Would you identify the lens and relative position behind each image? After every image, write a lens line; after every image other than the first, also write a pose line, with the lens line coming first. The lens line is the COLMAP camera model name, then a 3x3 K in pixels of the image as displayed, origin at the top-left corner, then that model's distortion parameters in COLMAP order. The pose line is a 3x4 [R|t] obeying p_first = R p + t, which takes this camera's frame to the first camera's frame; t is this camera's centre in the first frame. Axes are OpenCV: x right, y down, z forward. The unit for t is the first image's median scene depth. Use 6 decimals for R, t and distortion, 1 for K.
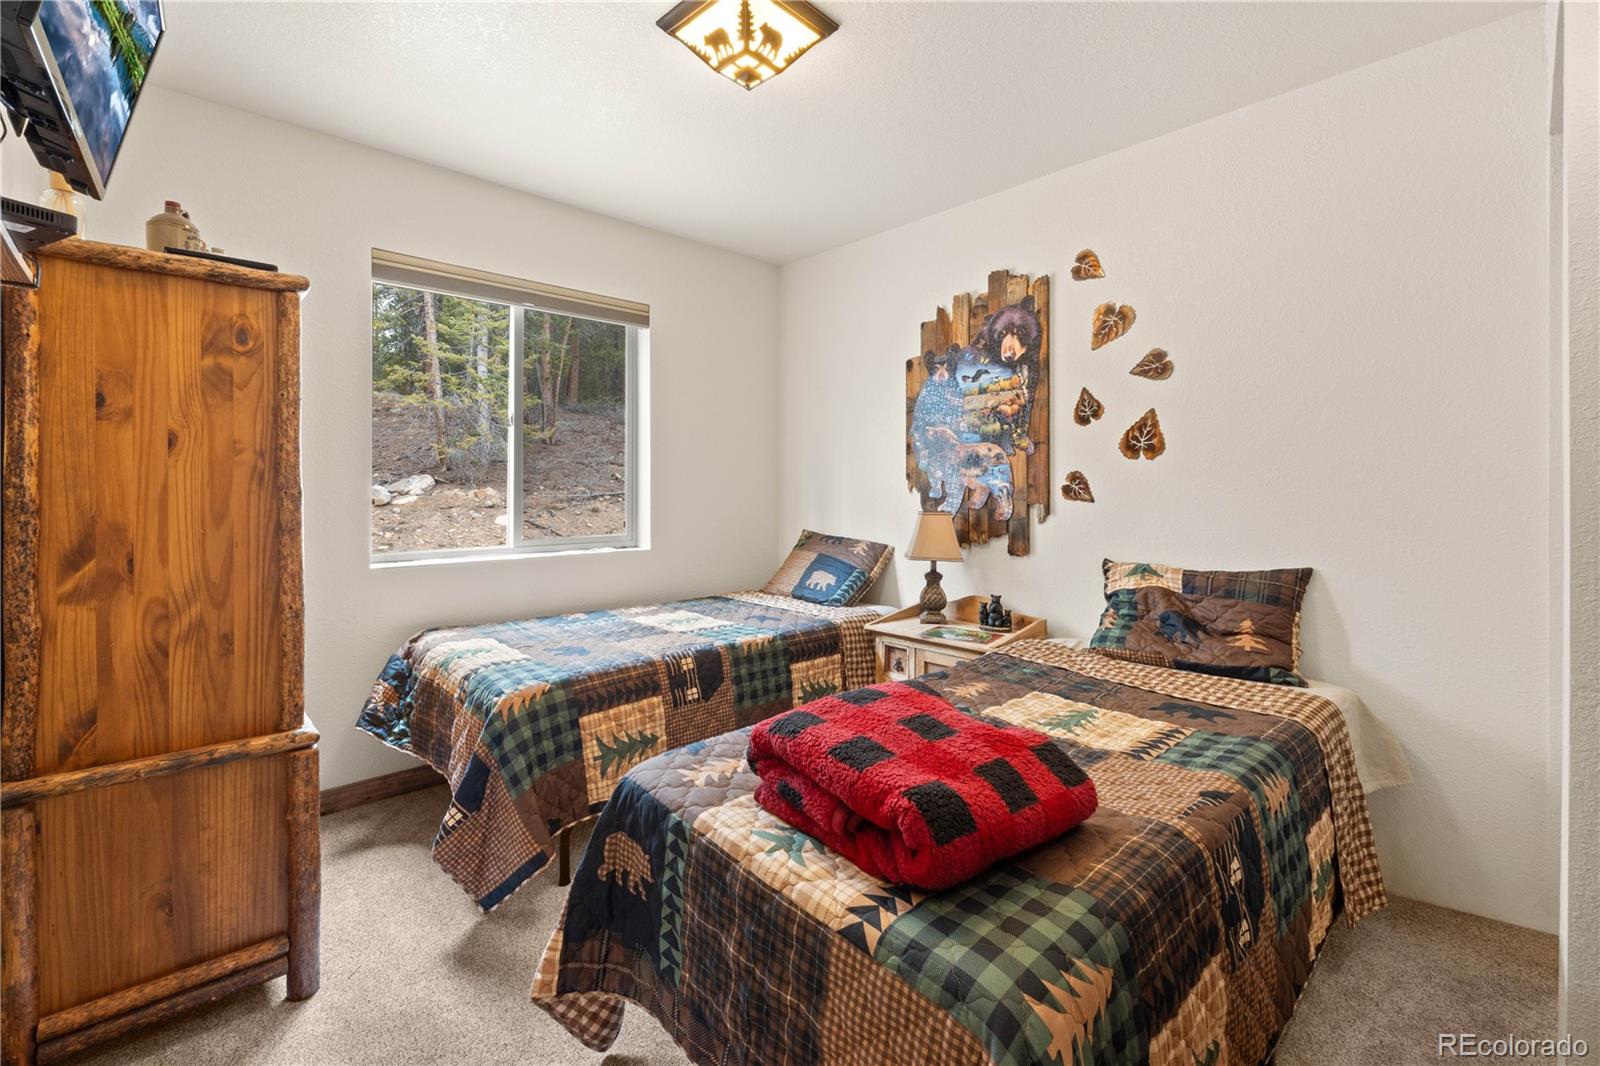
lens RADIAL K [[697.0, 0, 807.0], [0, 697.0, 474.9], [0, 0, 1]] dist [-0.004759, -0.000257]
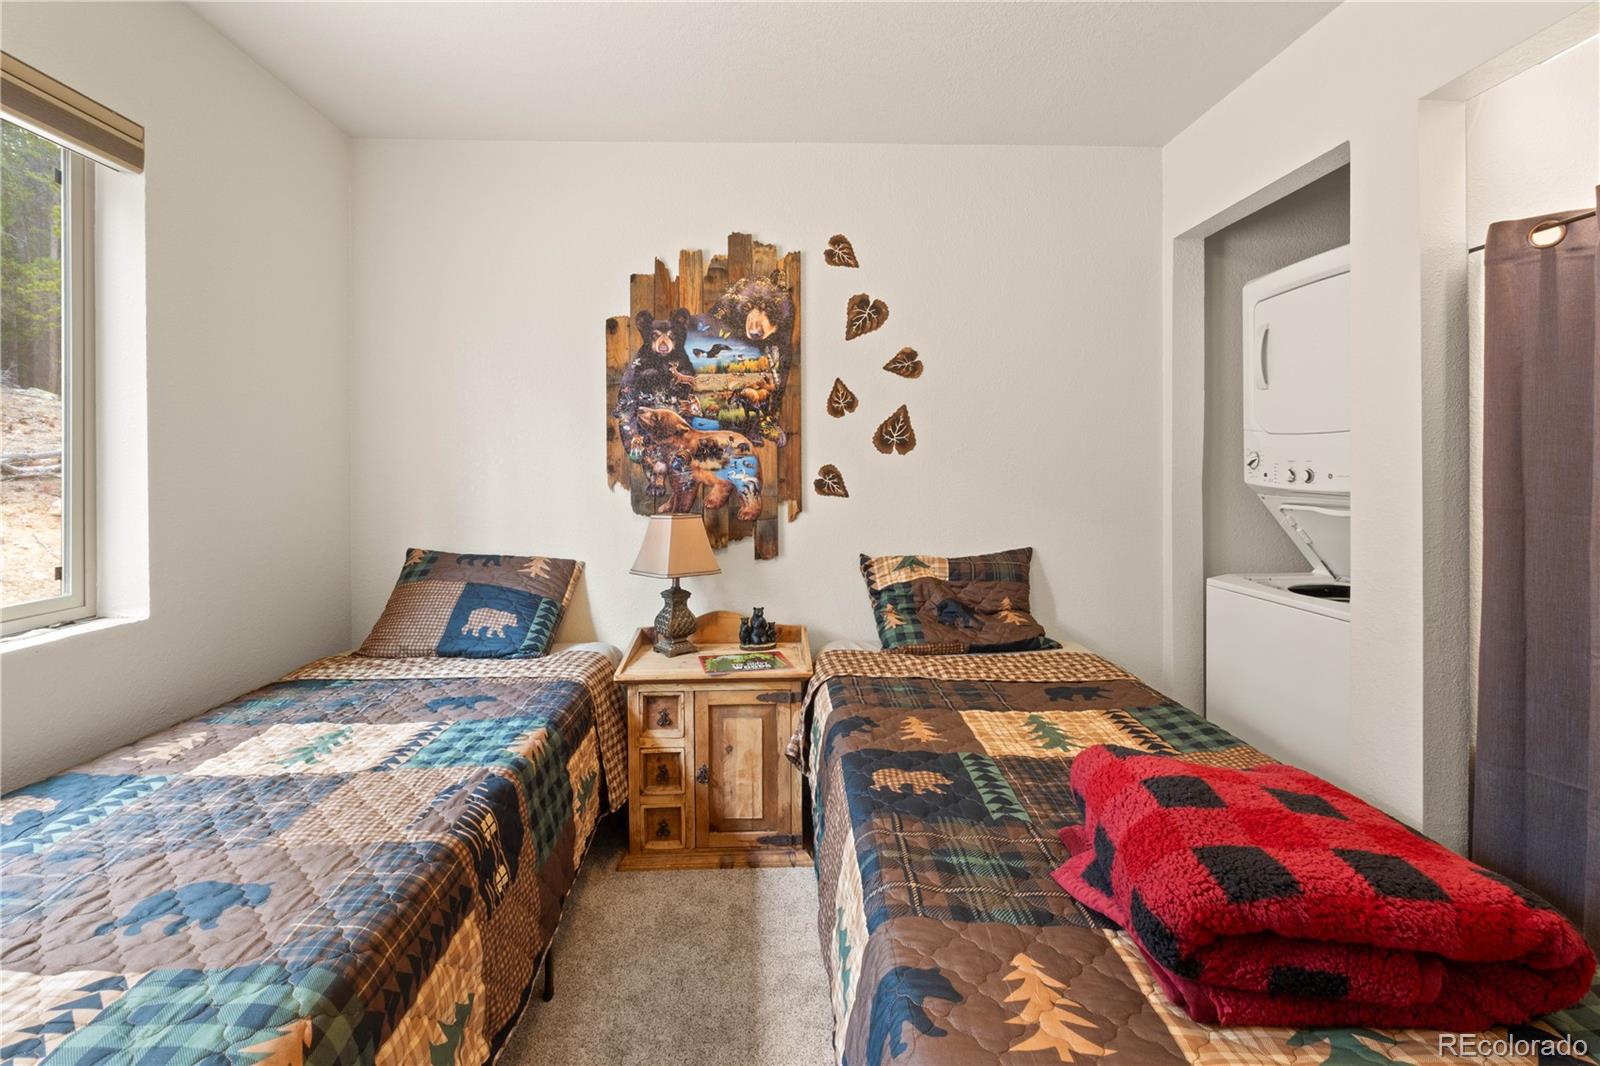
lens RADIAL K [[698.3, 0, 817.4], [0, 698.3, 460.8], [0, 0, 1]] dist [-0.006665, -0.000325]
pose [[0.661901, 0.002492, 0.749587, -0.321421], [-0.007455, 0.999967, 0.003259, -0.012982], [-0.749554, -0.007745, 0.661898, 0.358101]]
